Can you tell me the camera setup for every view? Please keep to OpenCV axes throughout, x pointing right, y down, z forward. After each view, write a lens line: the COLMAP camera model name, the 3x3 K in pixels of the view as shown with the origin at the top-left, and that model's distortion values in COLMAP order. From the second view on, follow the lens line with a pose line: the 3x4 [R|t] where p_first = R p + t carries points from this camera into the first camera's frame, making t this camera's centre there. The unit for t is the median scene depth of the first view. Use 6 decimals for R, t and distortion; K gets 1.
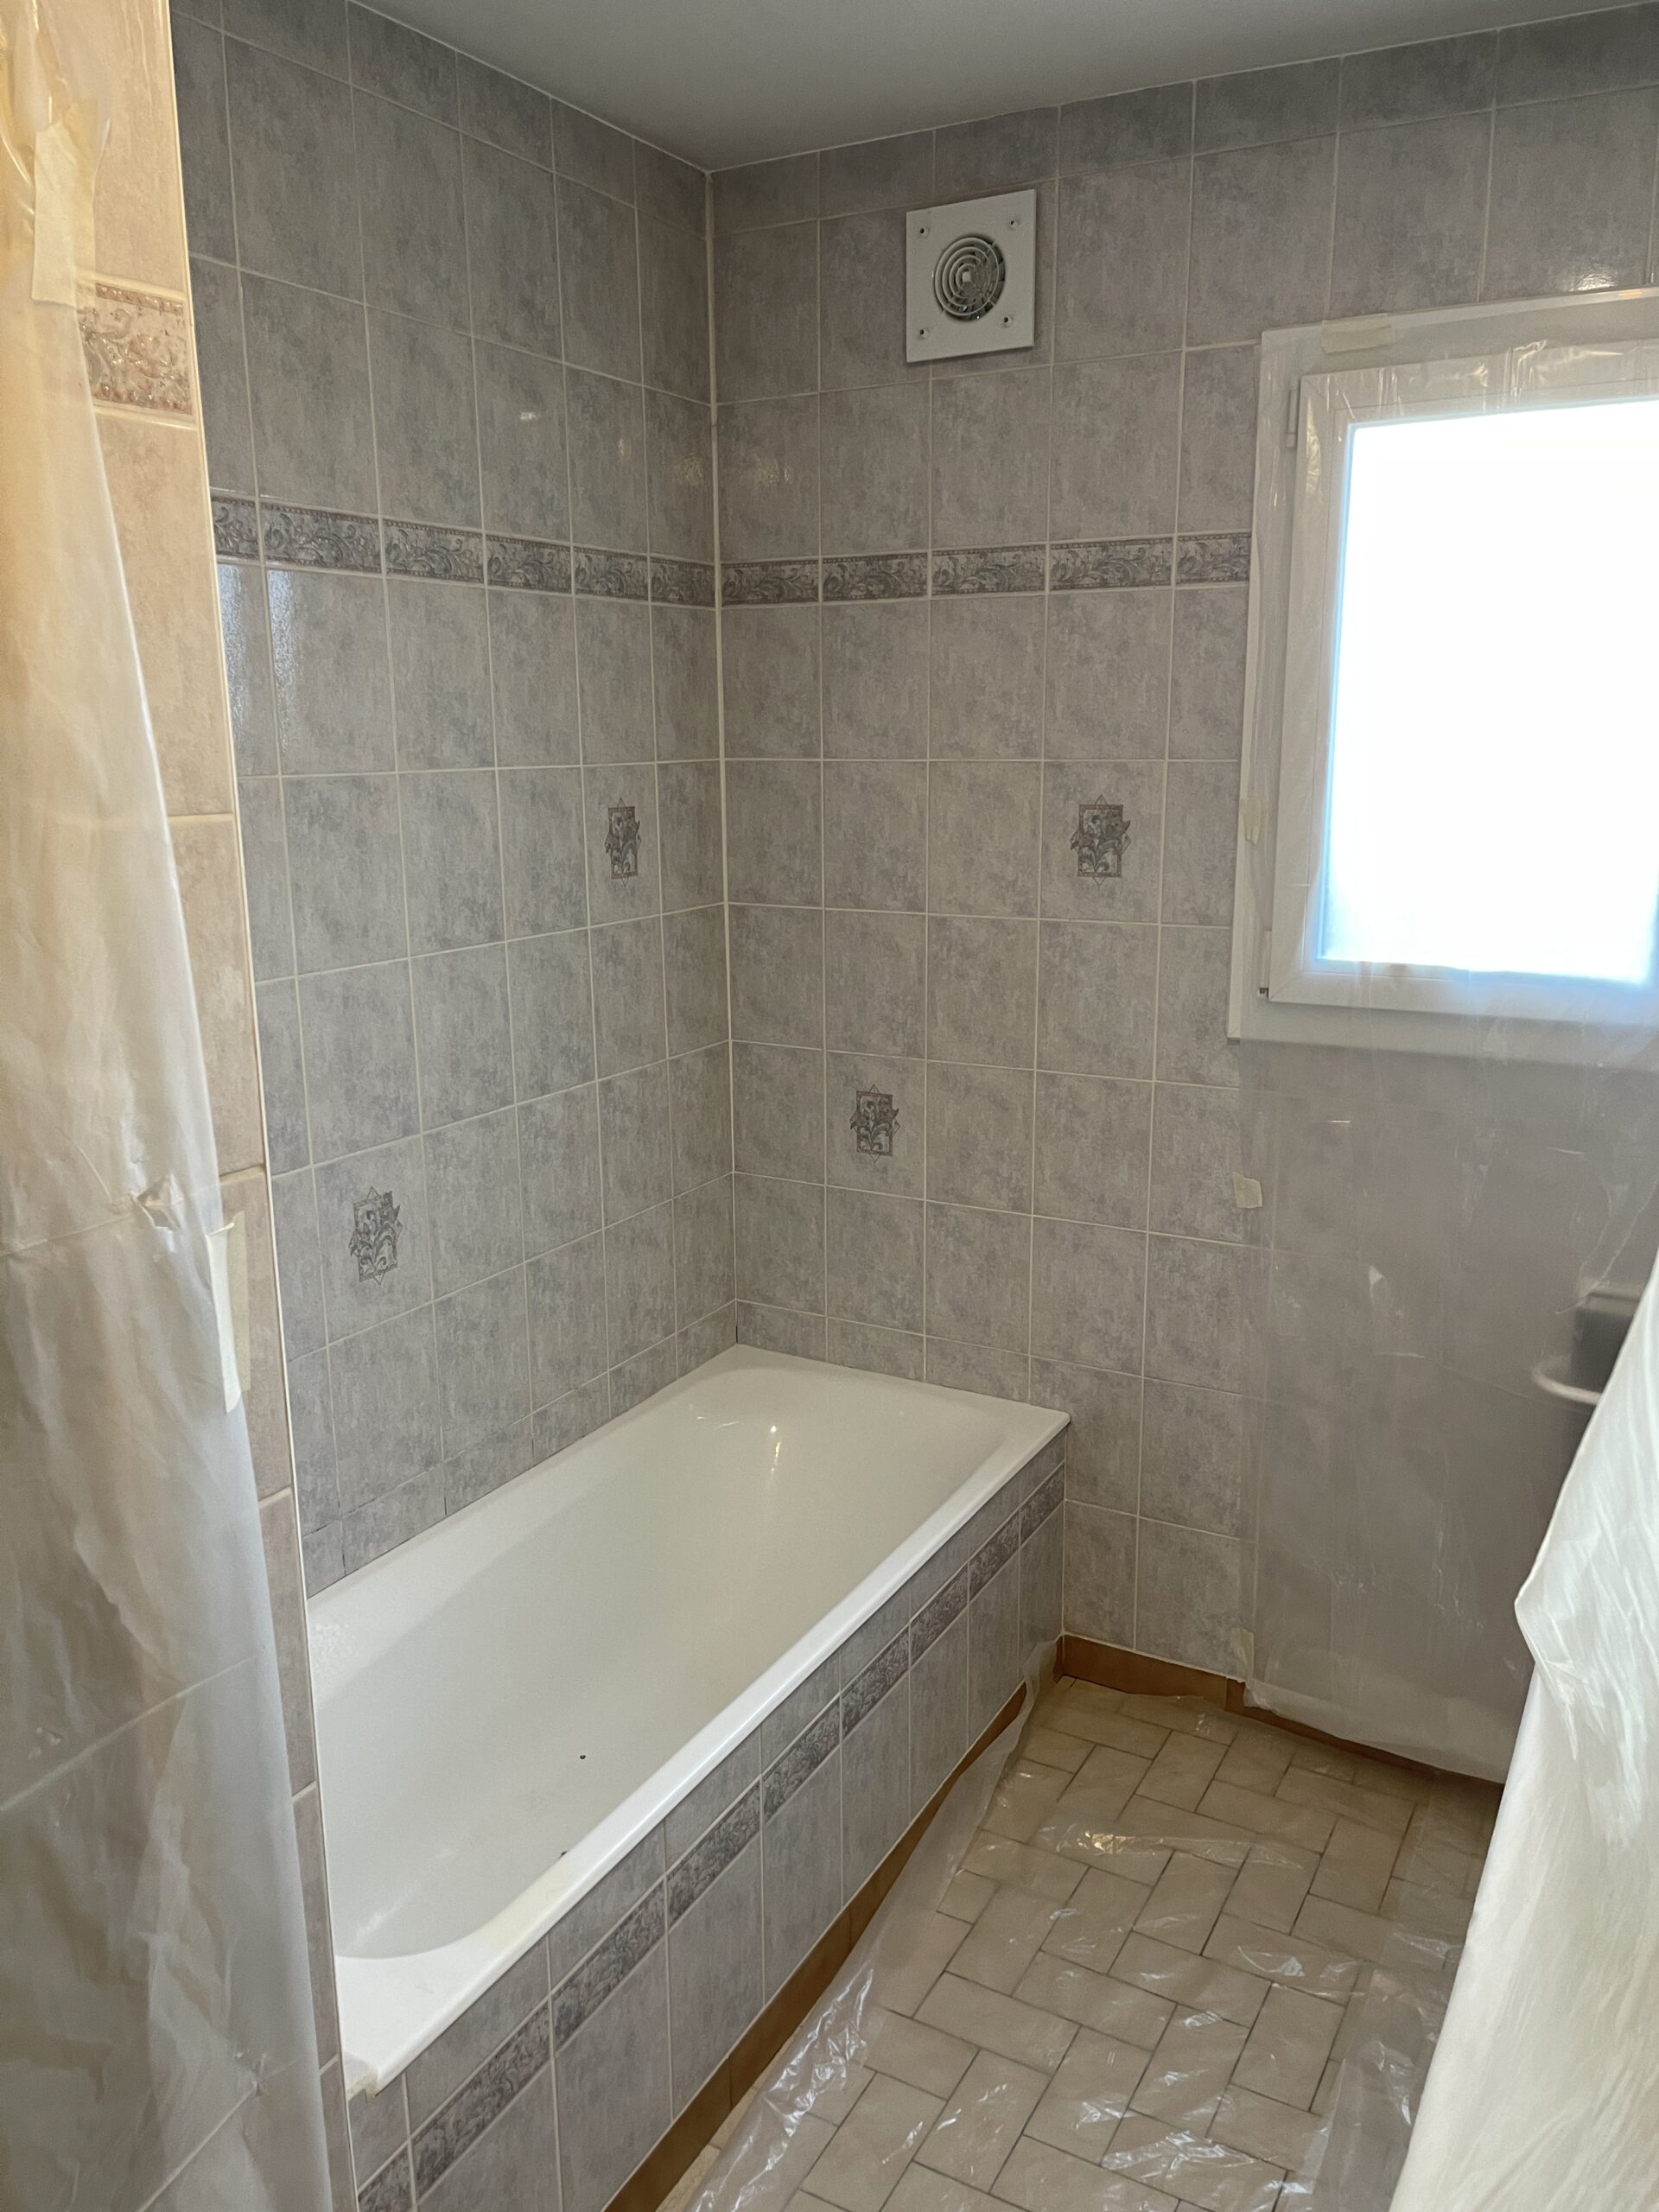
lens RADIAL K [[1671.4, 0, 833.9], [0, 1671.4, 1114.8], [0, 0, 1]] dist [0.065641, -0.090310]
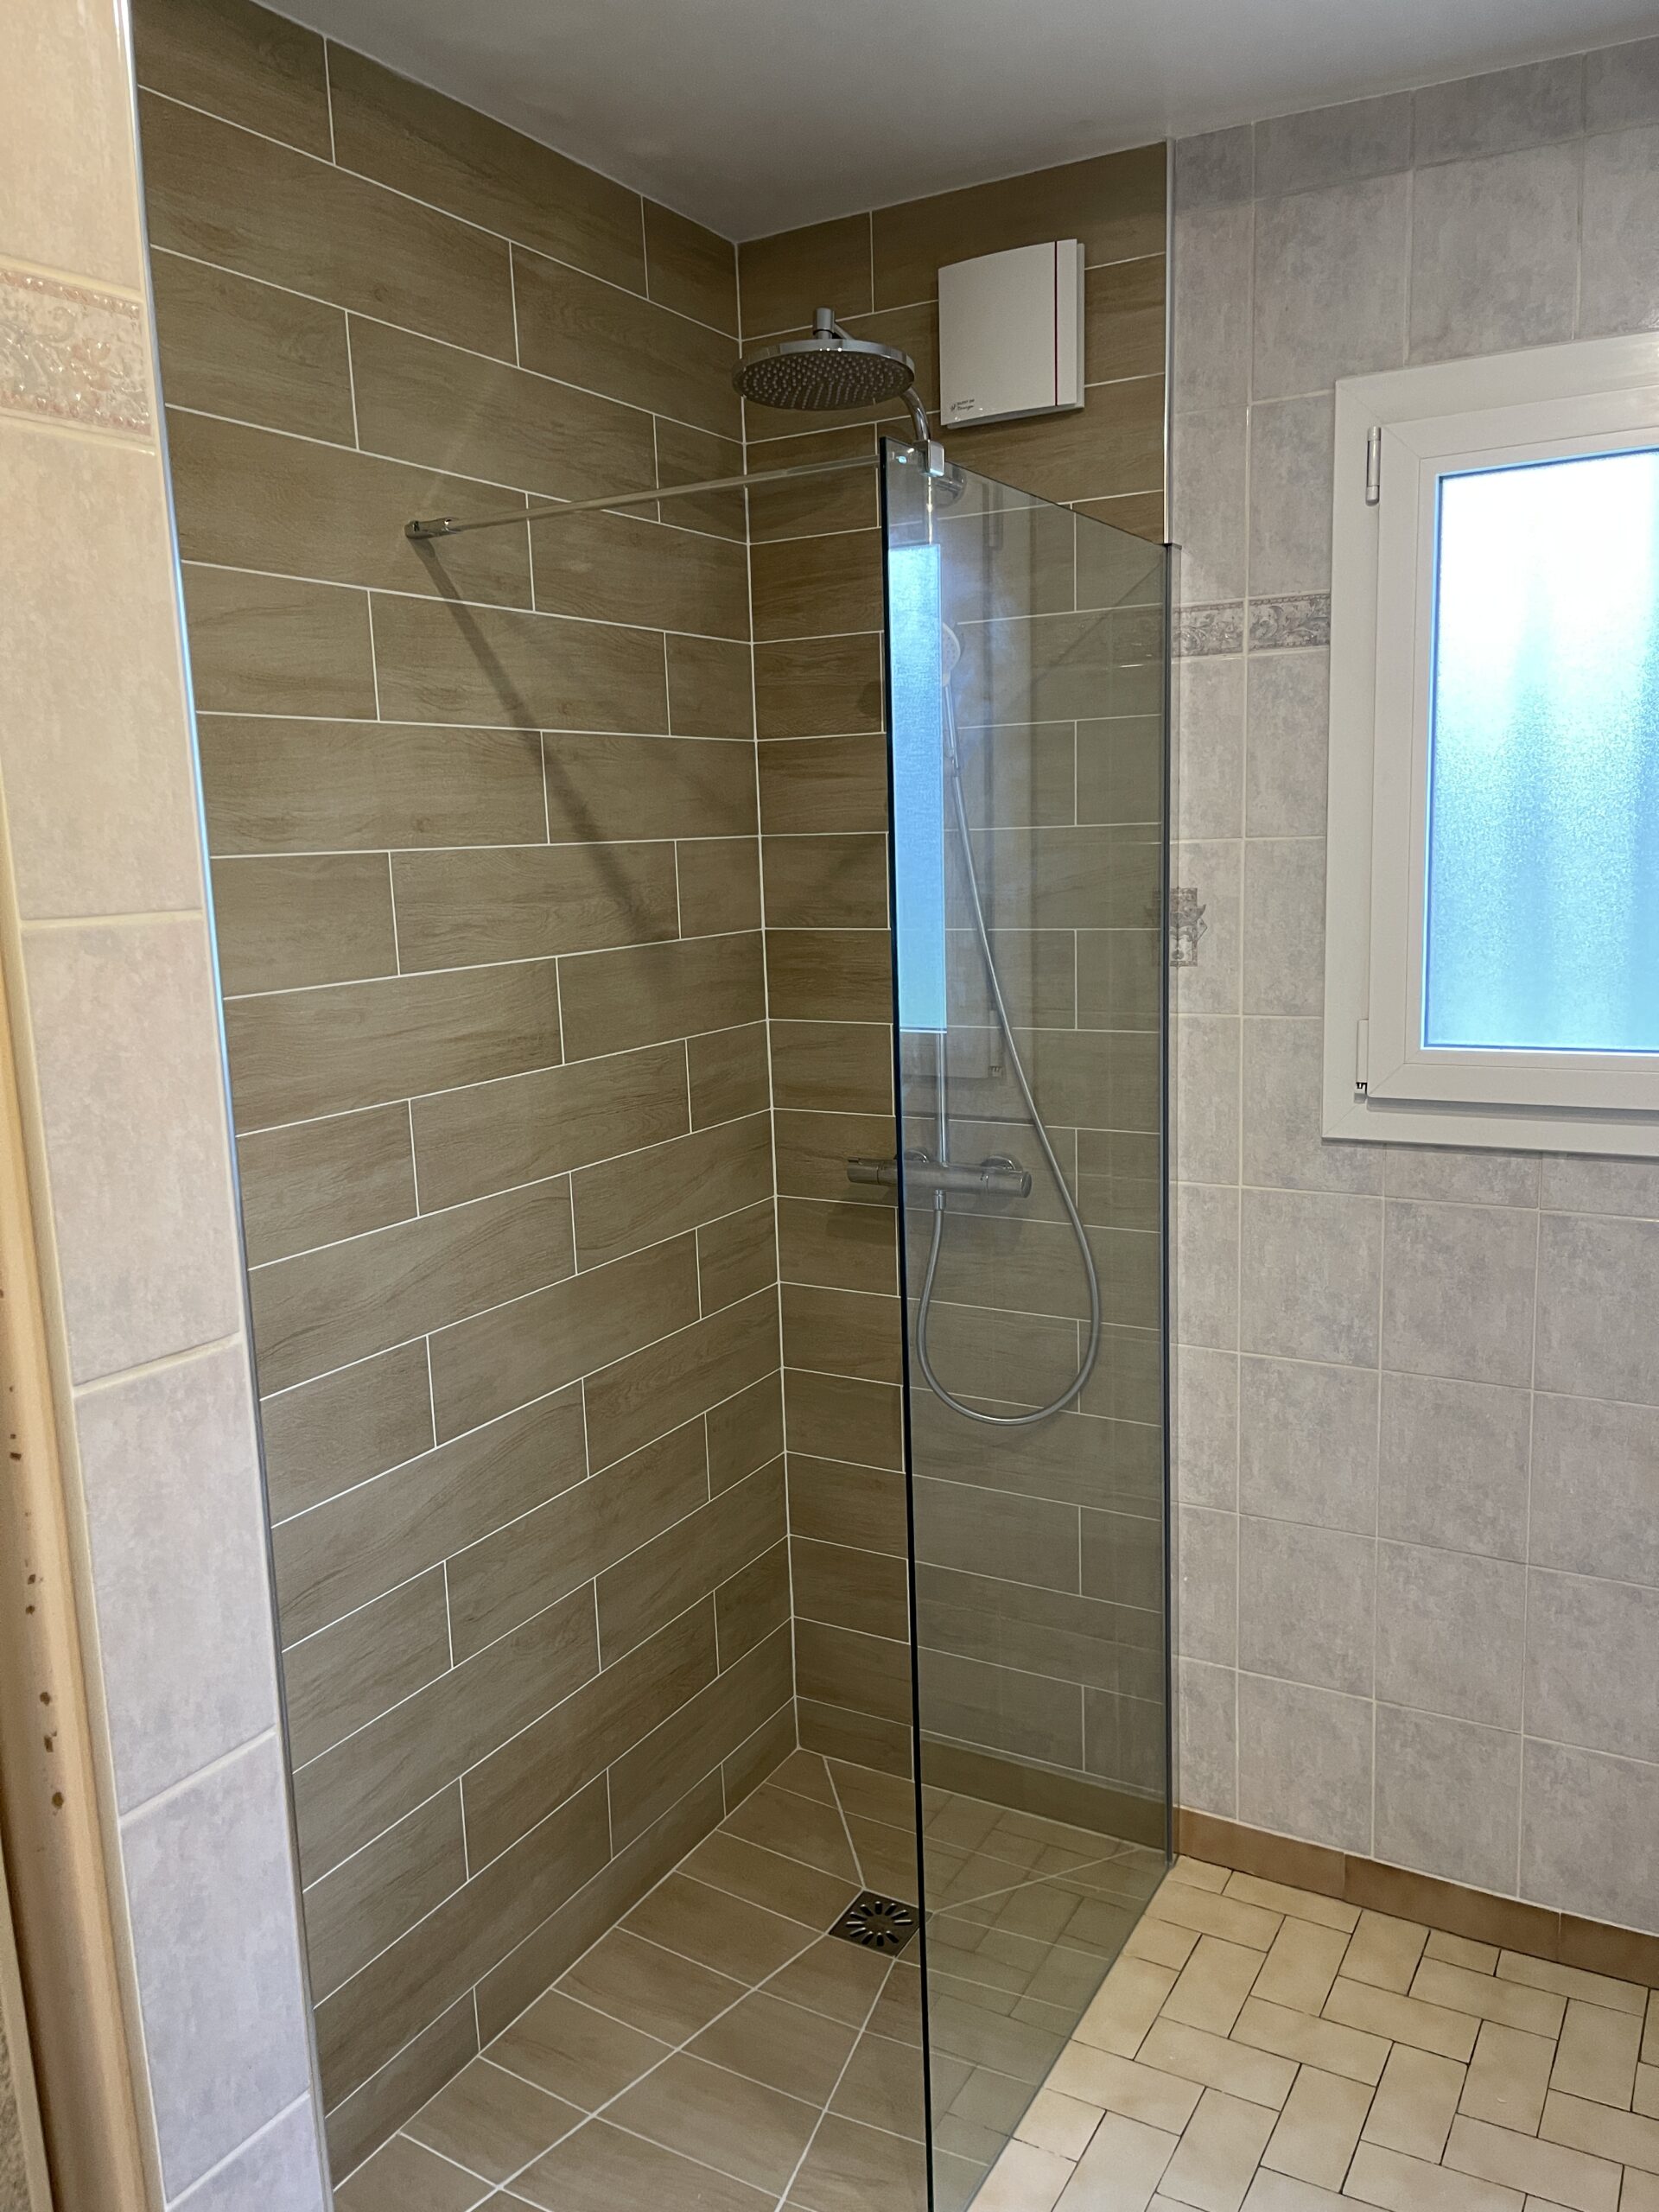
lens RADIAL K [[1671.4, 0, 829.6], [0, 1671.4, 1109.7], [0, 0, 1]] dist [0.065641, -0.090310]
pose [[0.999597, -0.022324, -0.017541, -0.017389], [0.021201, 0.997863, -0.061812, -0.011102], [0.018883, 0.061415, 0.997934, 0.089065]]
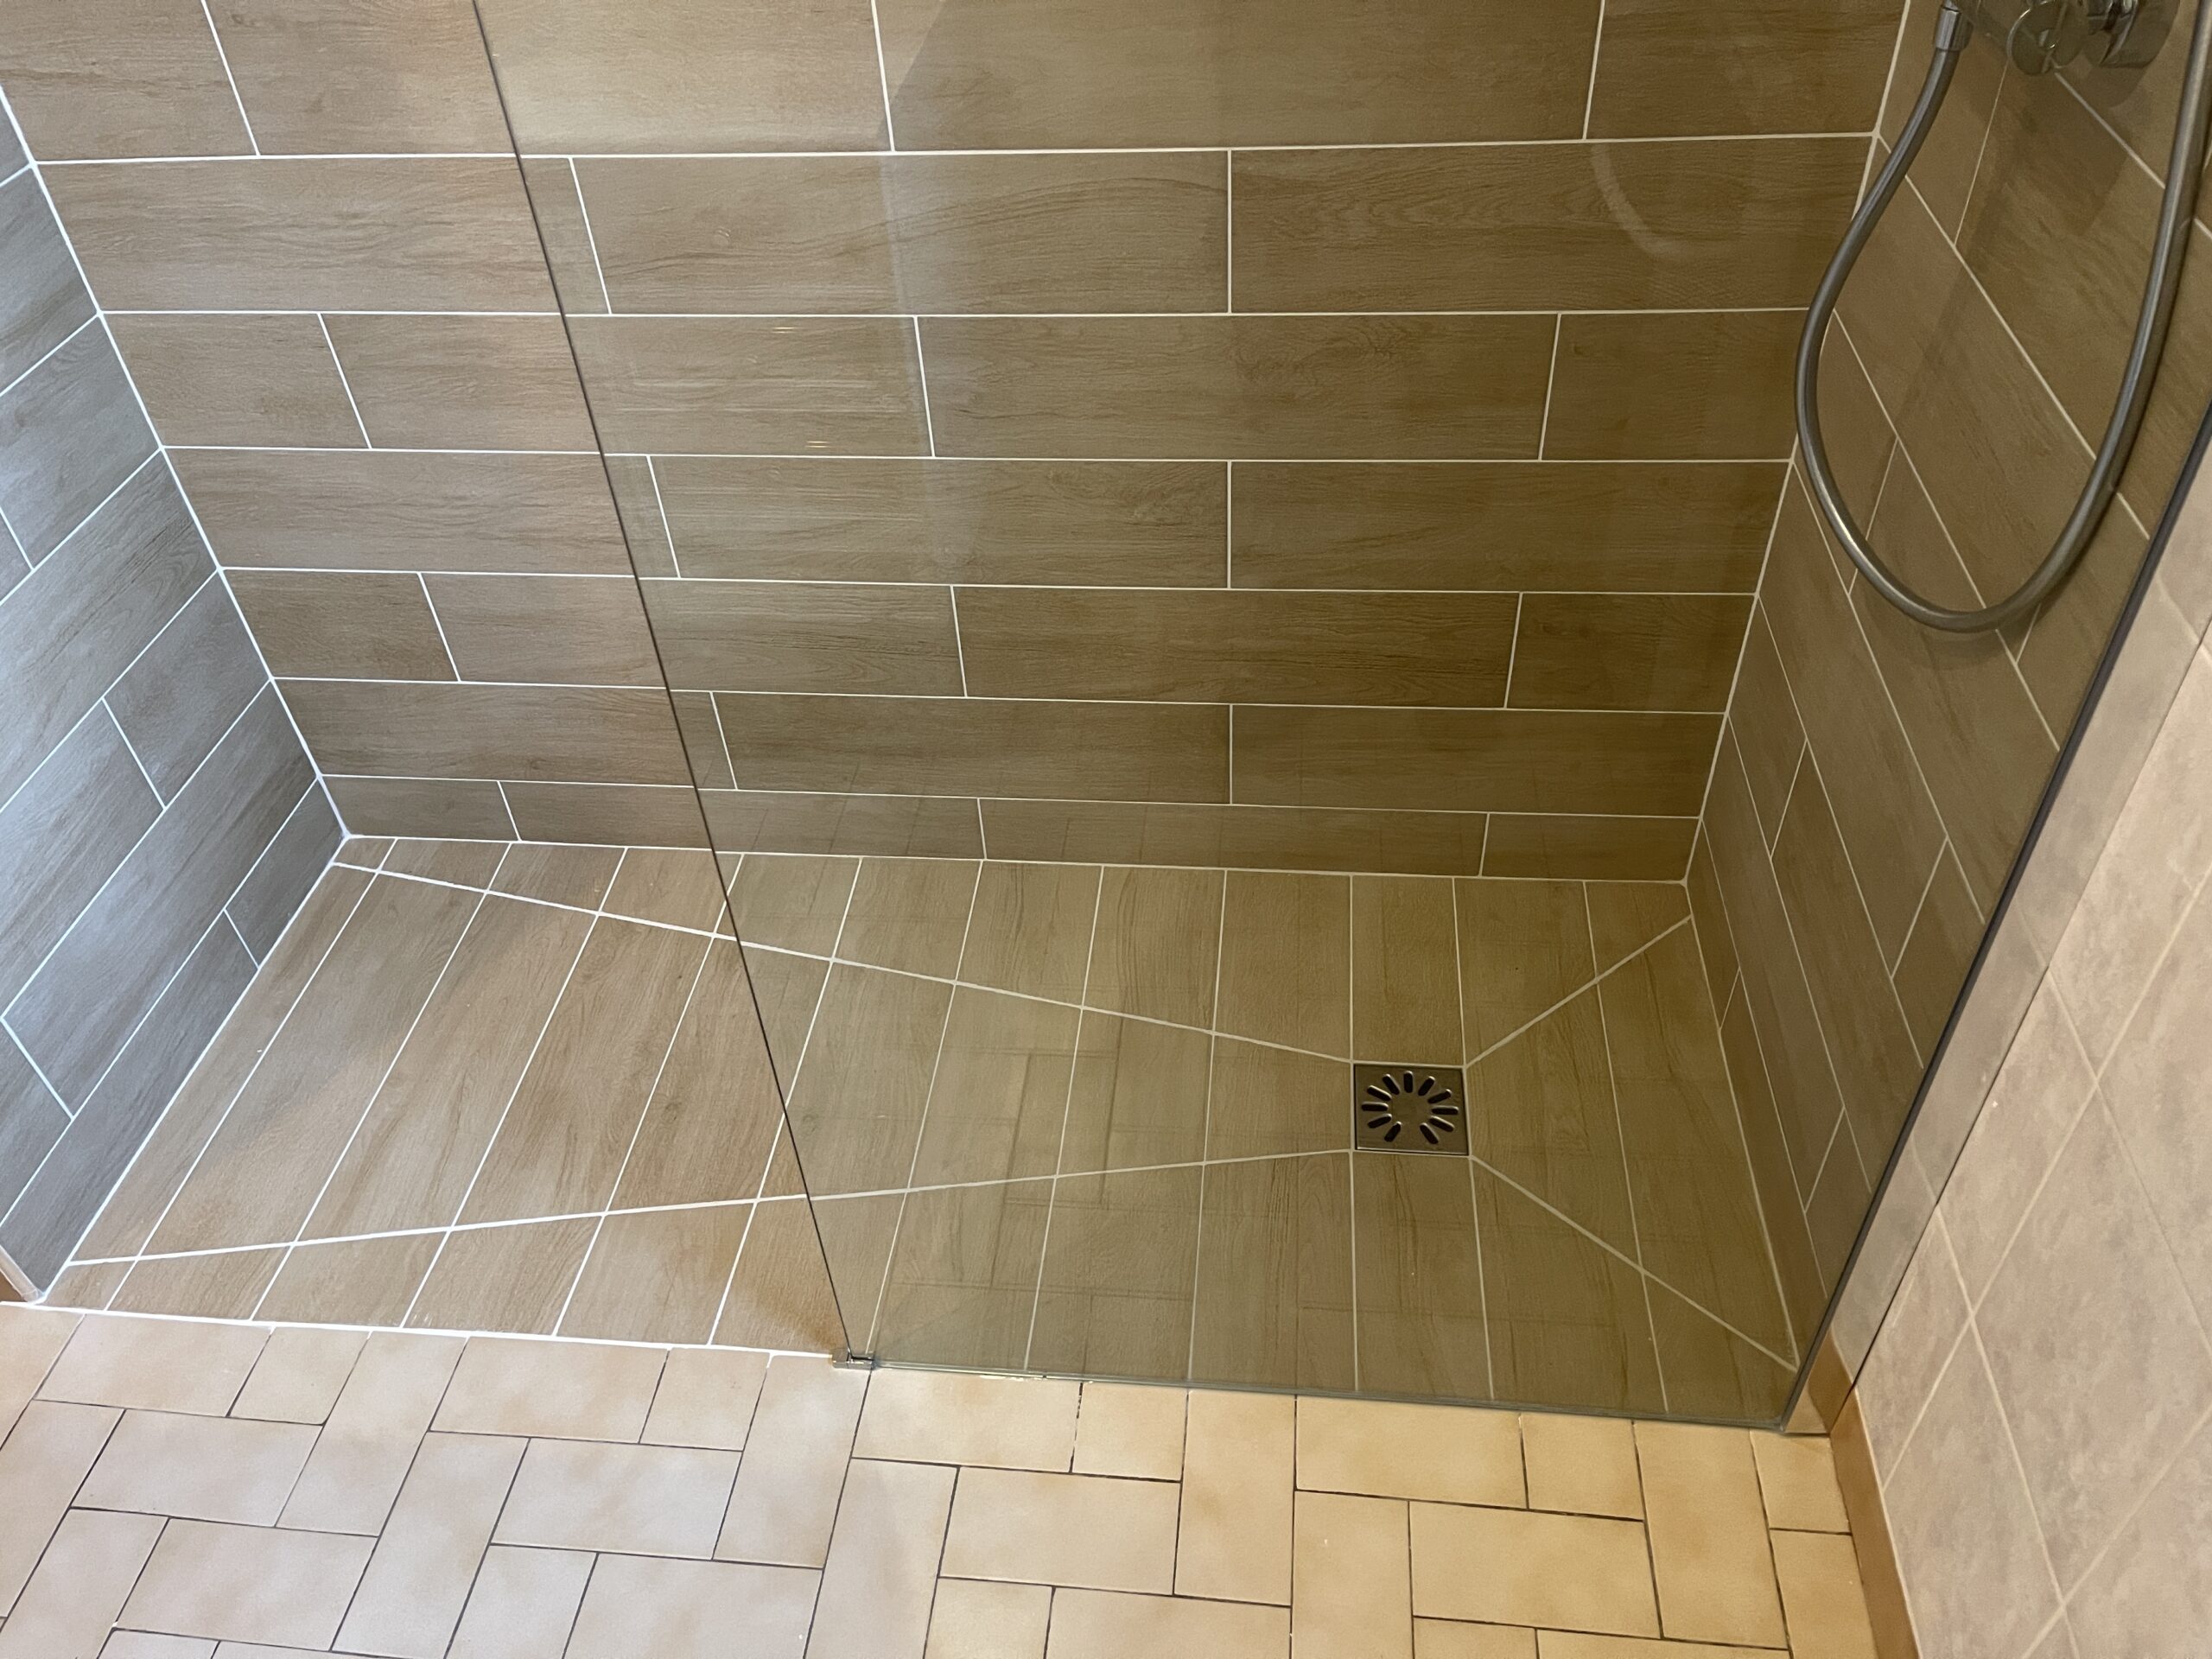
lens RADIAL K [[1671.4, 0, 1109.5], [0, 1671.4, 829.6], [0, 0, 1]] dist [0.065641, -0.090310]
pose [[0.394233, 0.600568, -0.695628, 0.368406], [-0.165226, 0.790916, 0.589196, -0.074170], [0.904036, -0.117344, 0.411035, 0.766650]]
